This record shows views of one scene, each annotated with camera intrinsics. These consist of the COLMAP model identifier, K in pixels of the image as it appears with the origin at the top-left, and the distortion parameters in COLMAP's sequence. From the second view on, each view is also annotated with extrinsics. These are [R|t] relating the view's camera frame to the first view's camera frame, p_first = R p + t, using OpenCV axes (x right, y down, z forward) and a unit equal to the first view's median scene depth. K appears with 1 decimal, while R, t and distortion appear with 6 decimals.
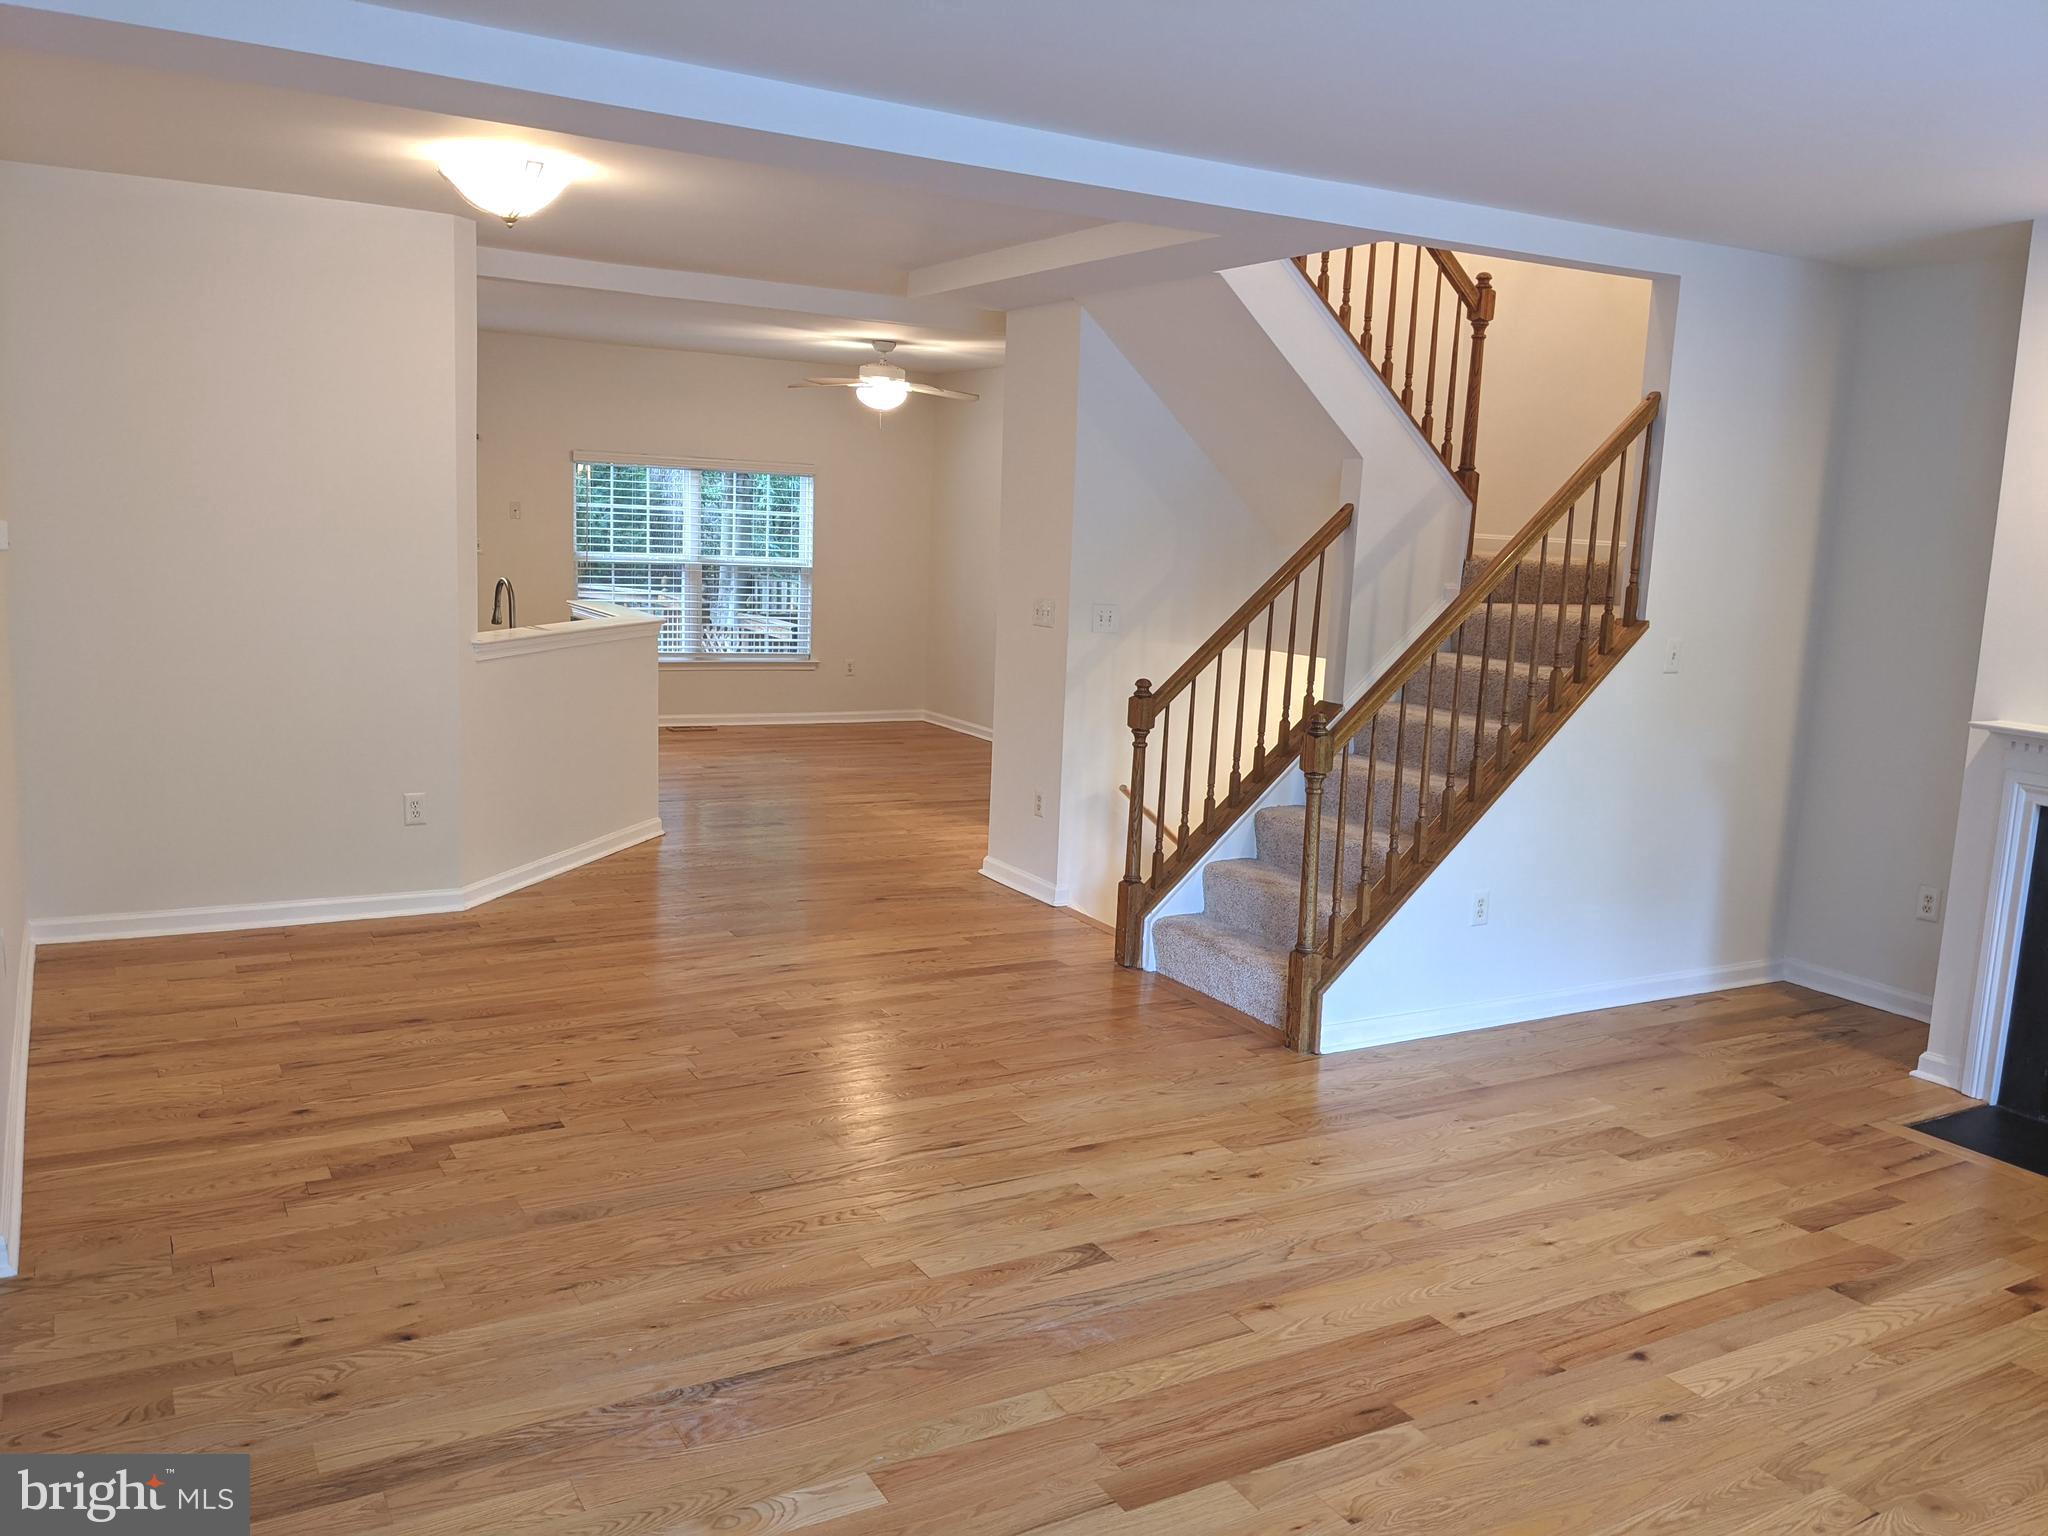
lens RADIAL K [[1618.1, 0, 1014.0], [0, 1618.1, 755.5], [0, 0, 1]] dist [0.060195, -0.094583]
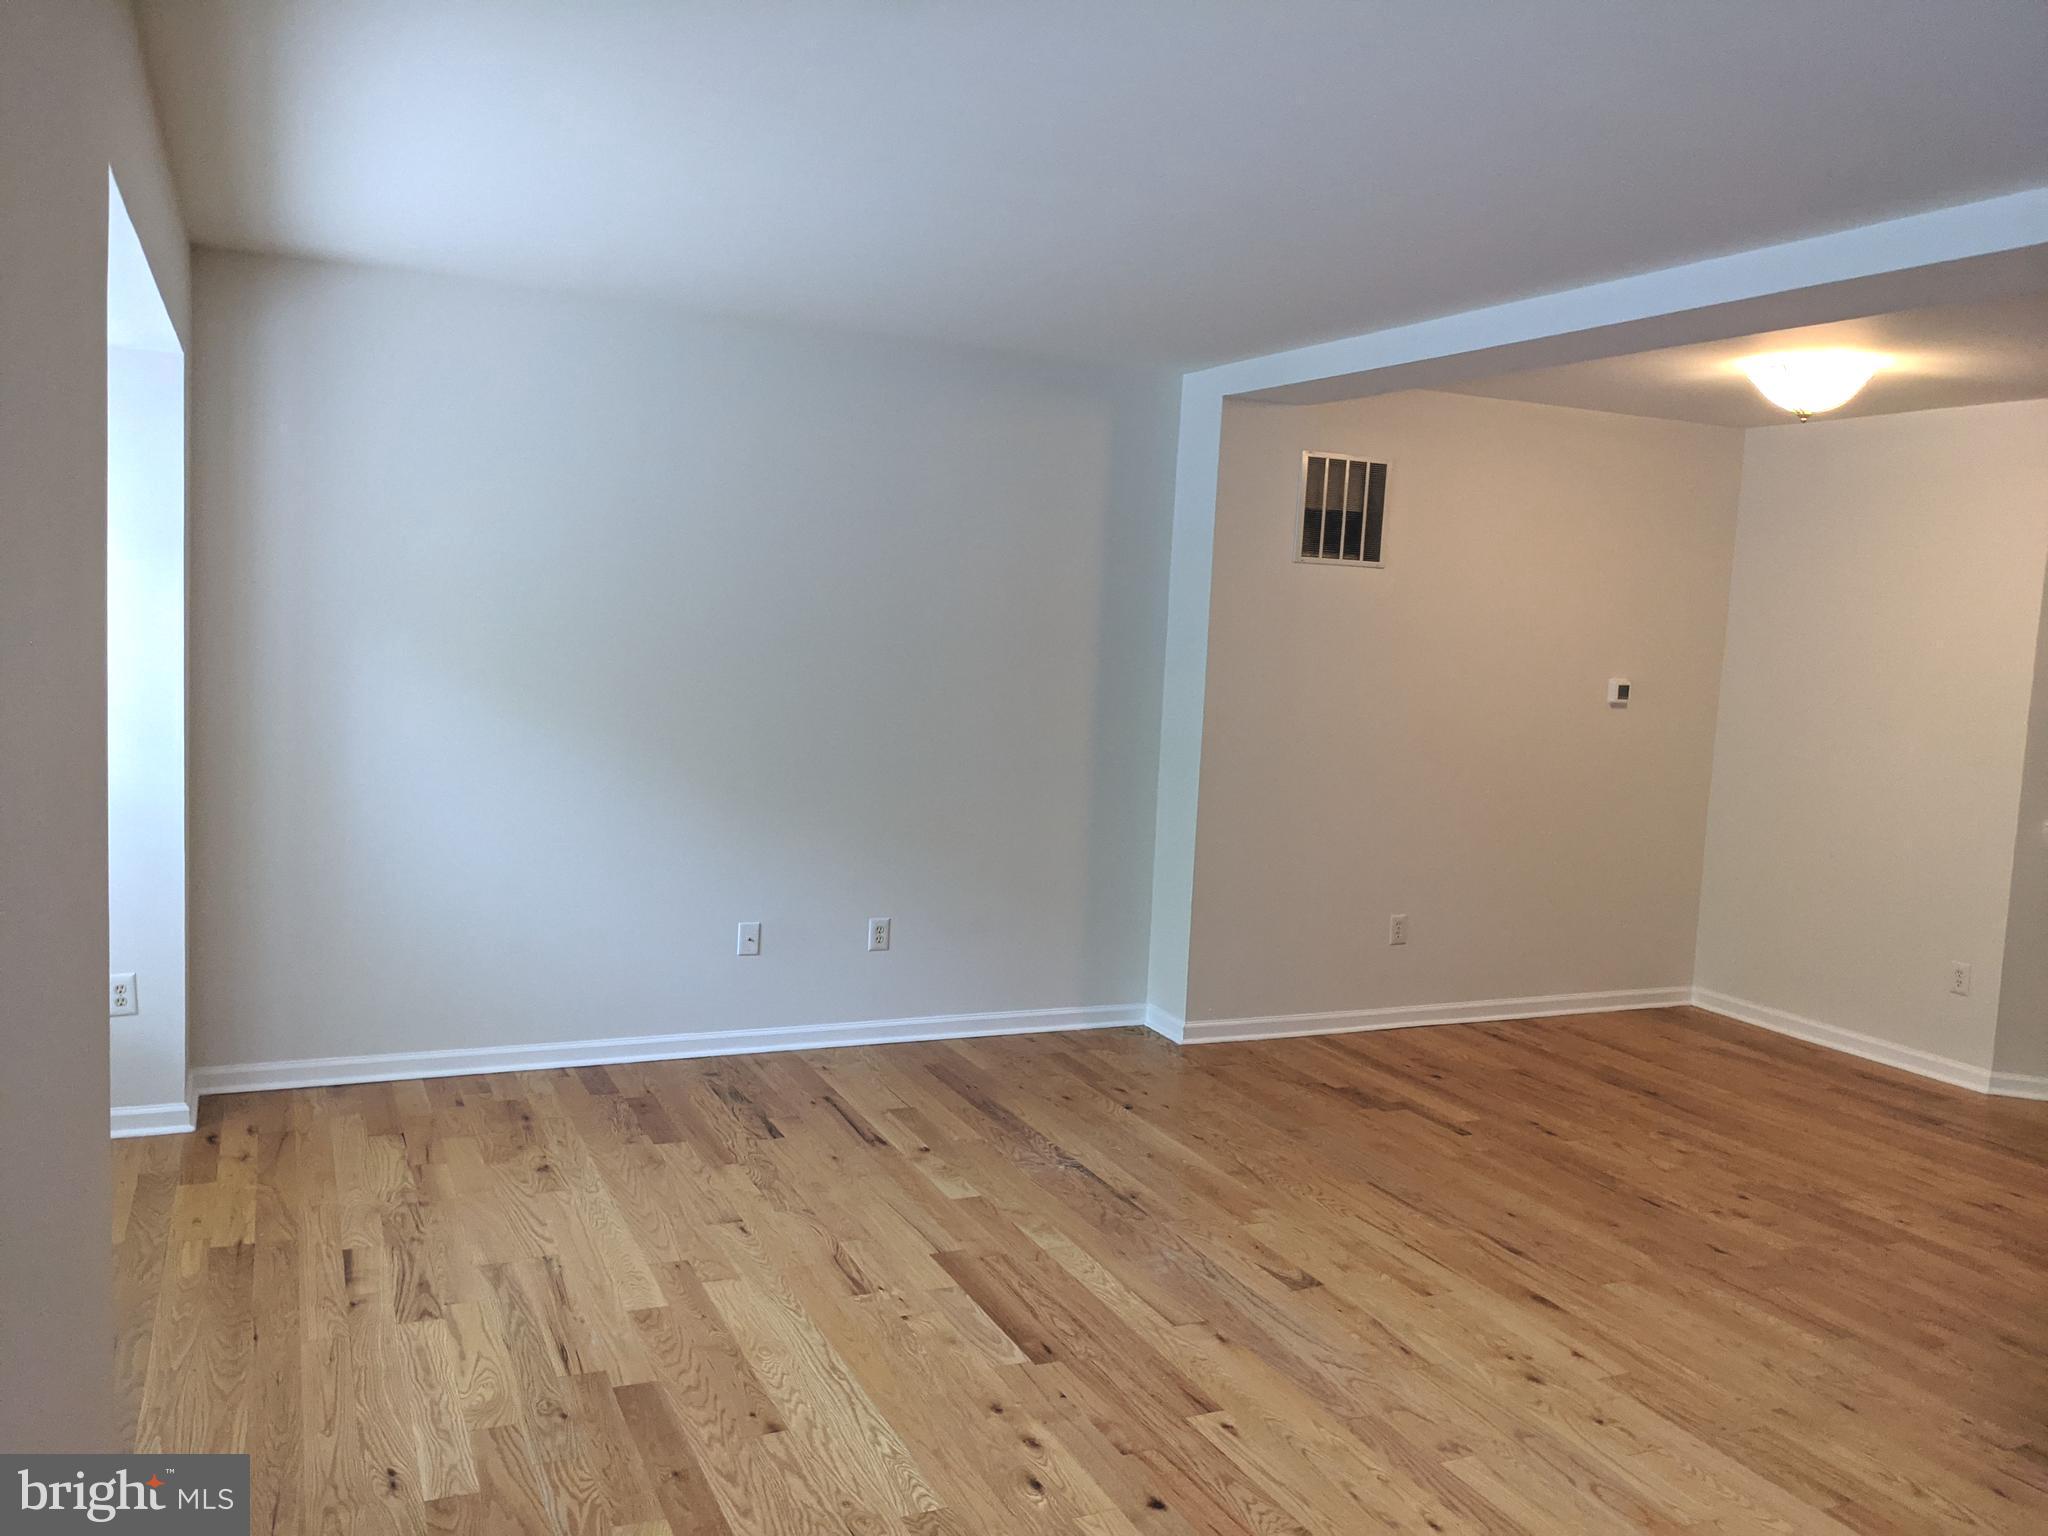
lens RADIAL K [[1618.1, 0, 1034.4], [0, 1618.1, 726.7], [0, 0, 1]] dist [0.060195, -0.094583]
pose [[-0.081072, 0.019303, -0.996521, 1.159052], [-0.200760, 0.979004, 0.035297, -0.068349], [0.976280, 0.202923, -0.075495, 0.822546]]
